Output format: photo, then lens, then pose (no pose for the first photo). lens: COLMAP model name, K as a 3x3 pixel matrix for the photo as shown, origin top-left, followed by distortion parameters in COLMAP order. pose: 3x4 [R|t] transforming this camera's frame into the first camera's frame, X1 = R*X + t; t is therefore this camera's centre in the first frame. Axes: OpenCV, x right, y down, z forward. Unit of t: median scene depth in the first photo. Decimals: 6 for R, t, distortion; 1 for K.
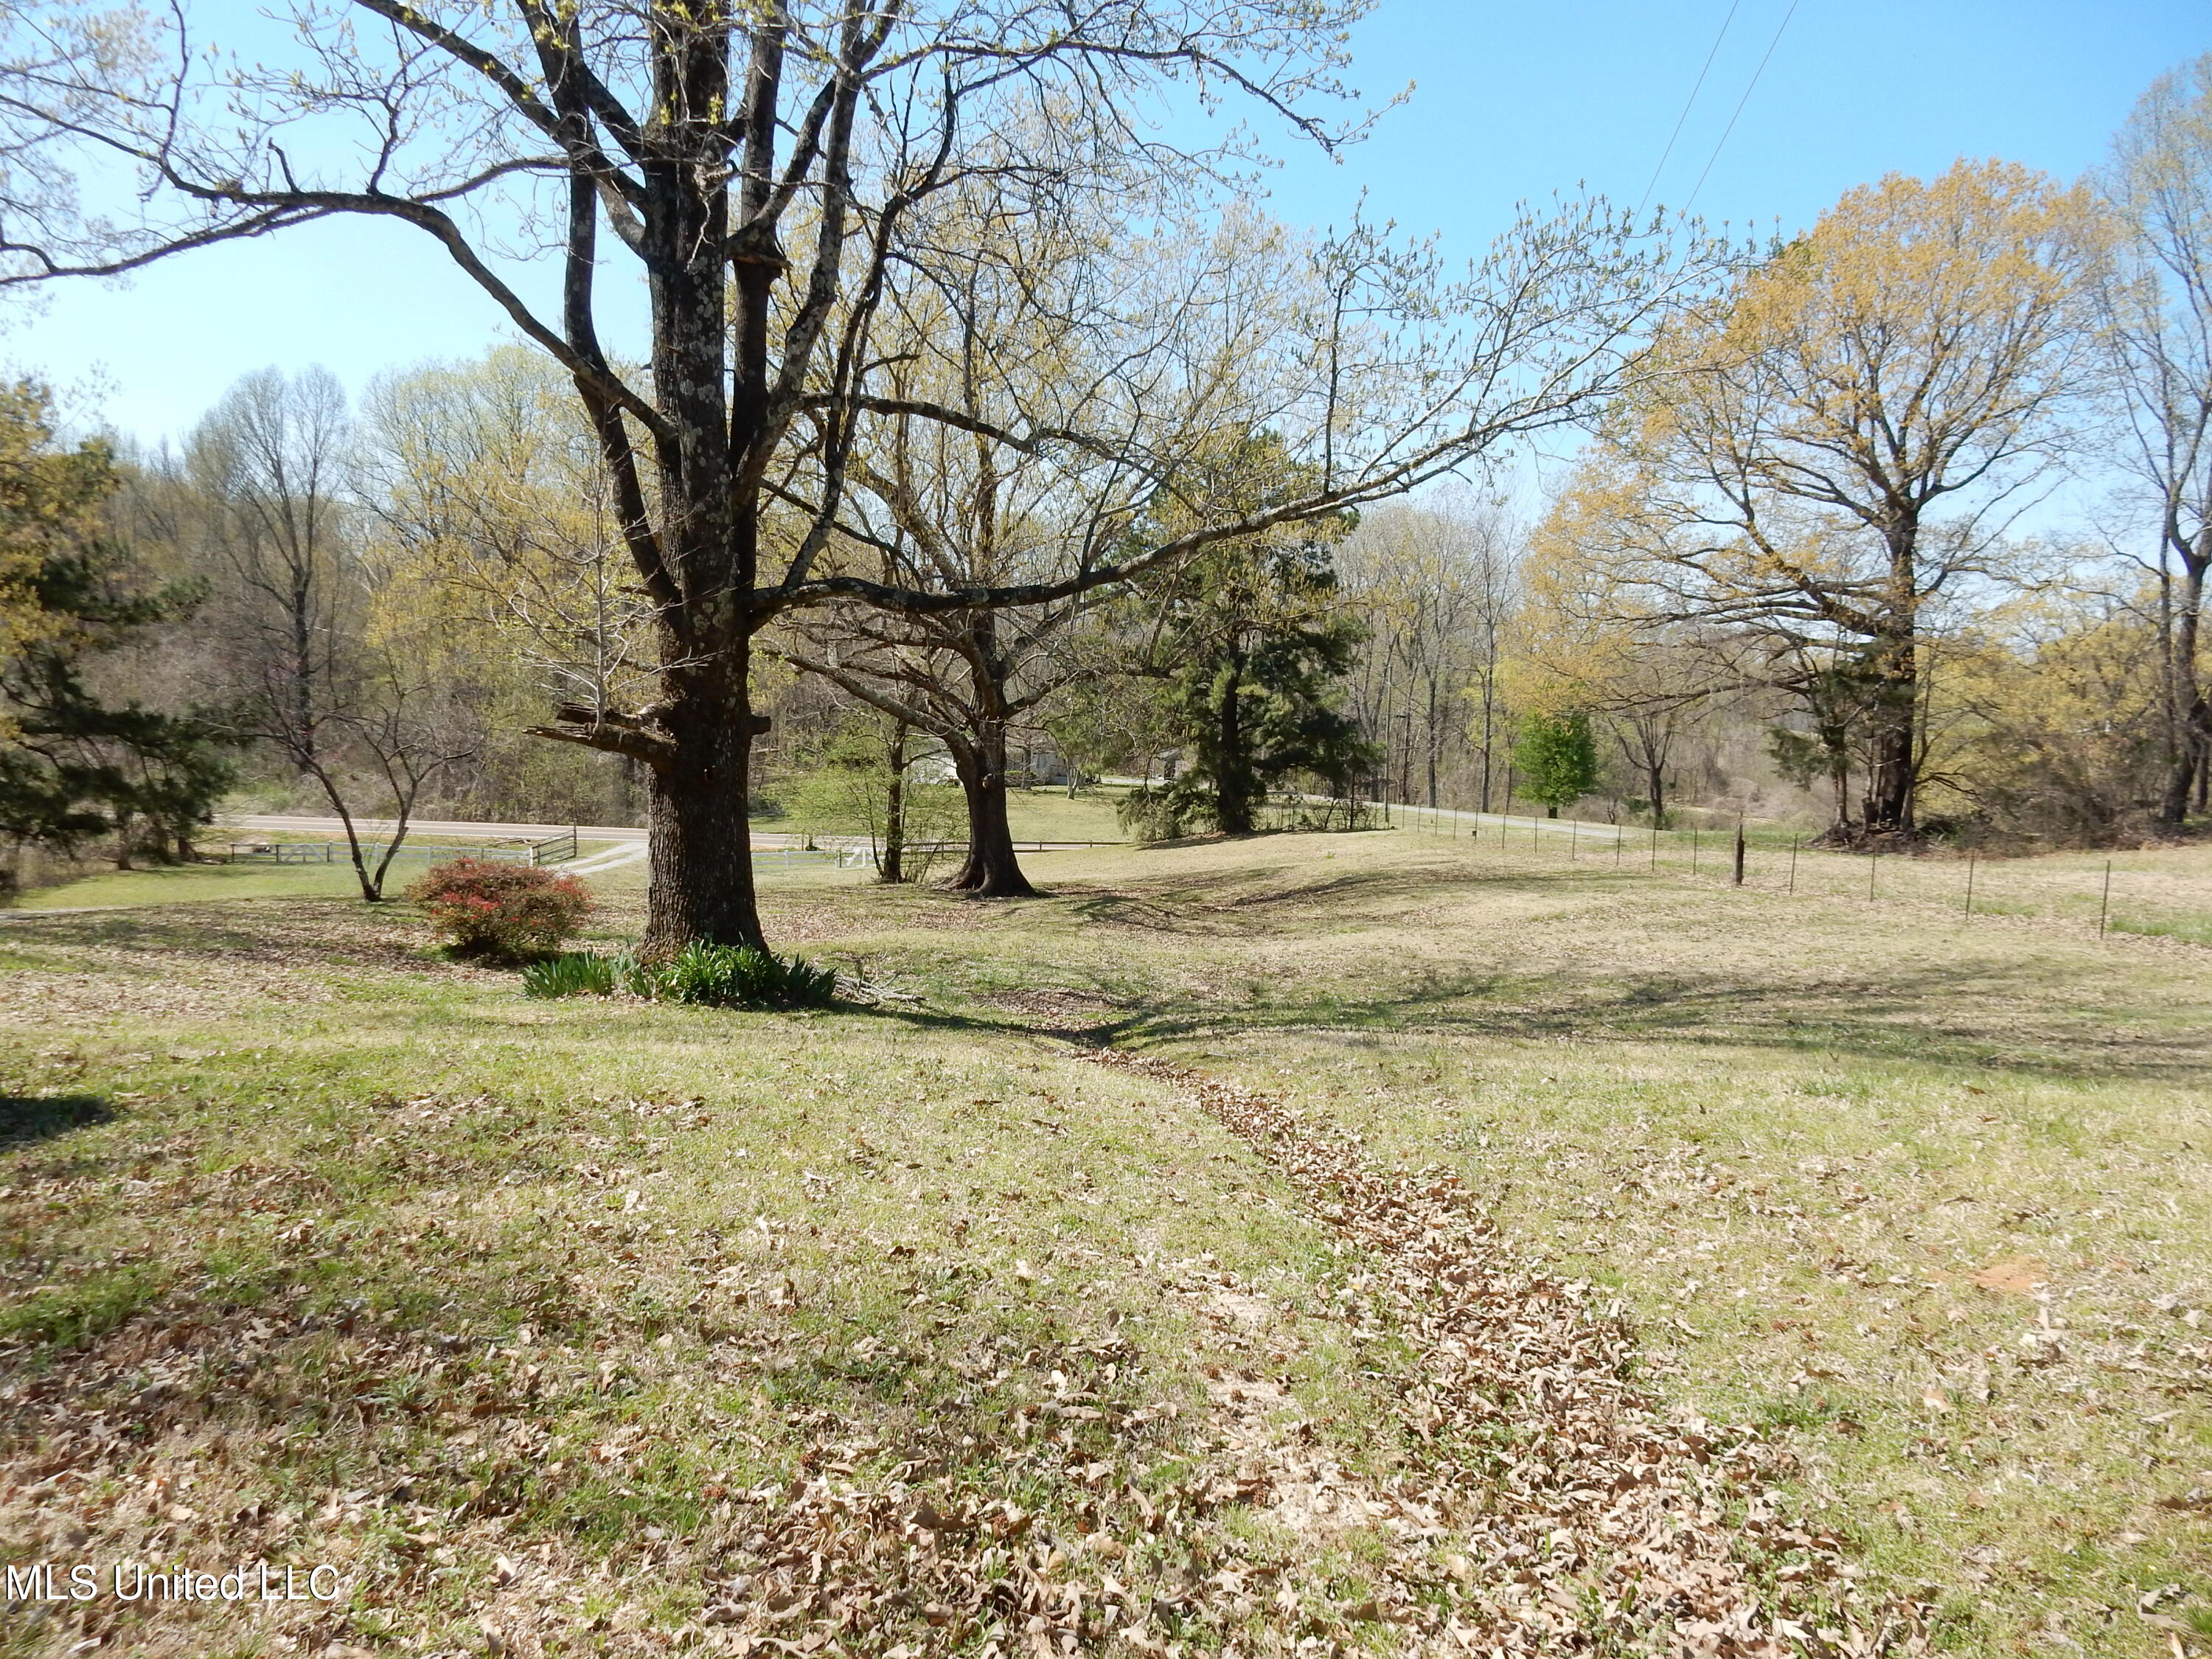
lens RADIAL K [[1604.2, 0, 1114.3], [0, 1604.2, 829.6], [0, 0, 1]] dist [-0.011204, 0.000967]
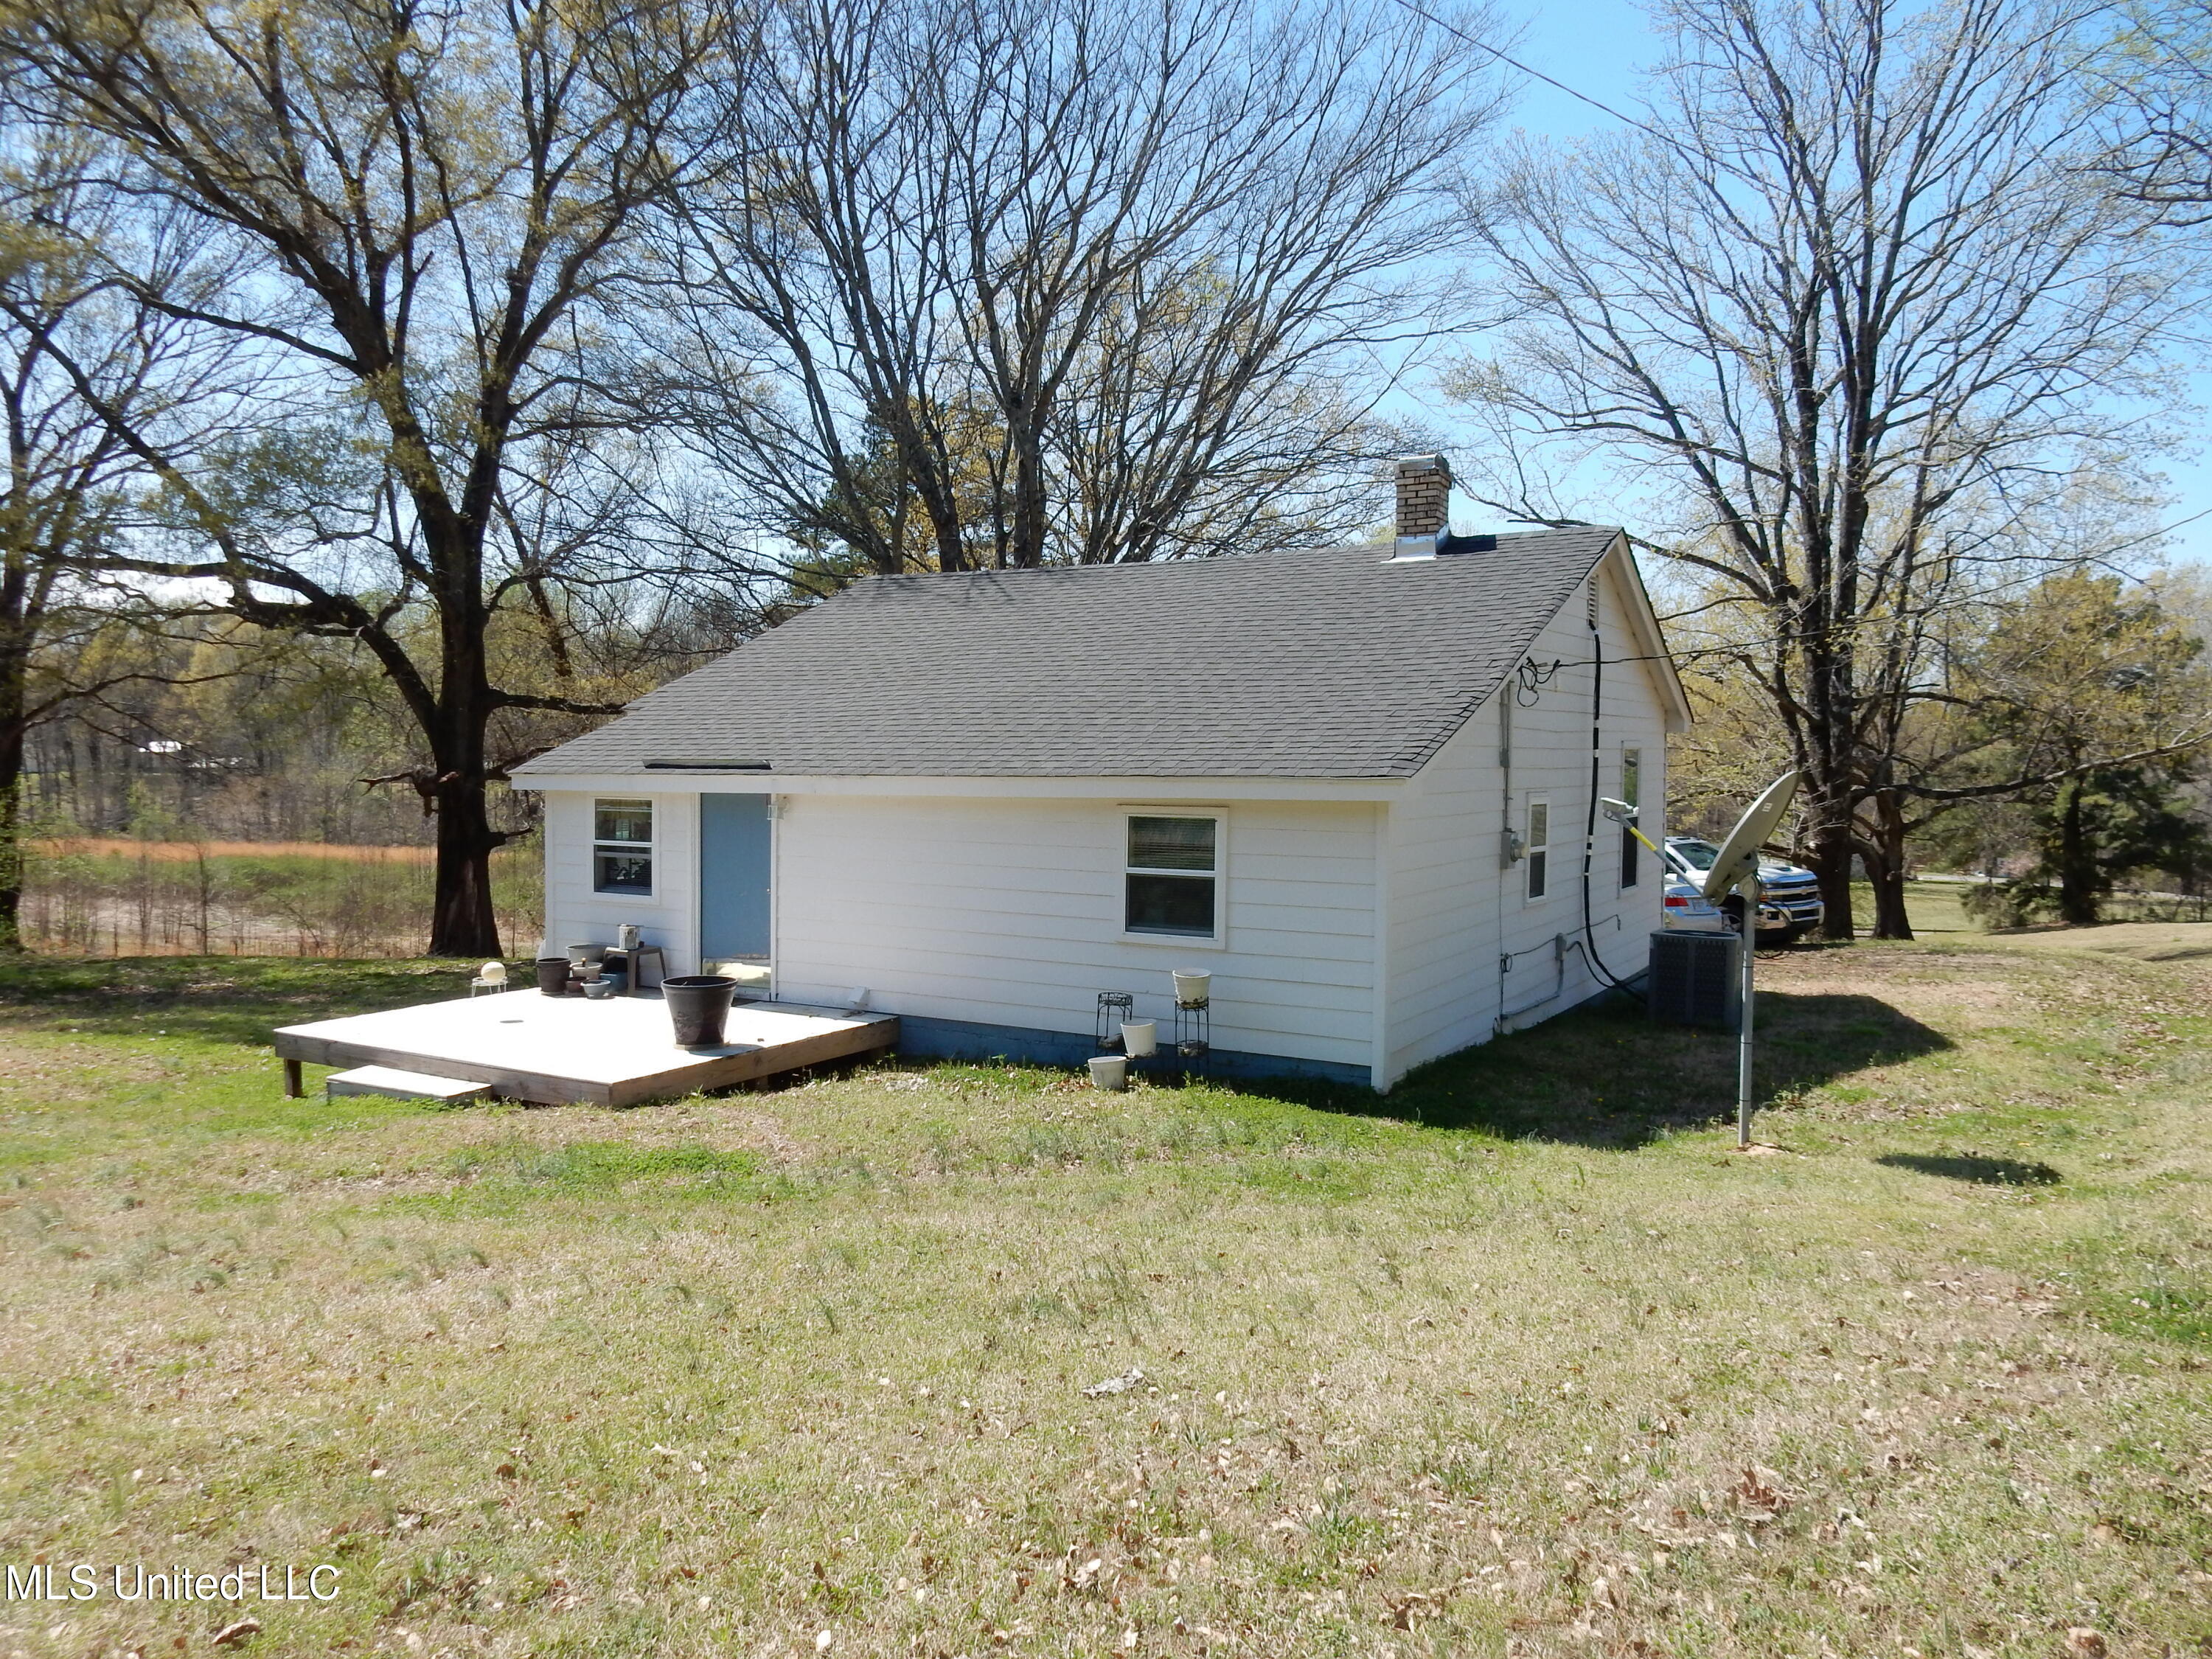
lens RADIAL K [[1604.2, 0, 1101.1], [0, 1604.2, 847.0], [0, 0, 1]] dist [-0.011204, 0.000967]
pose [[0.894854, -0.007829, -0.446291, -0.042493], [-0.014221, 0.998839, -0.046037, 0.010913], [0.446133, 0.047543, 0.893703, -0.352554]]
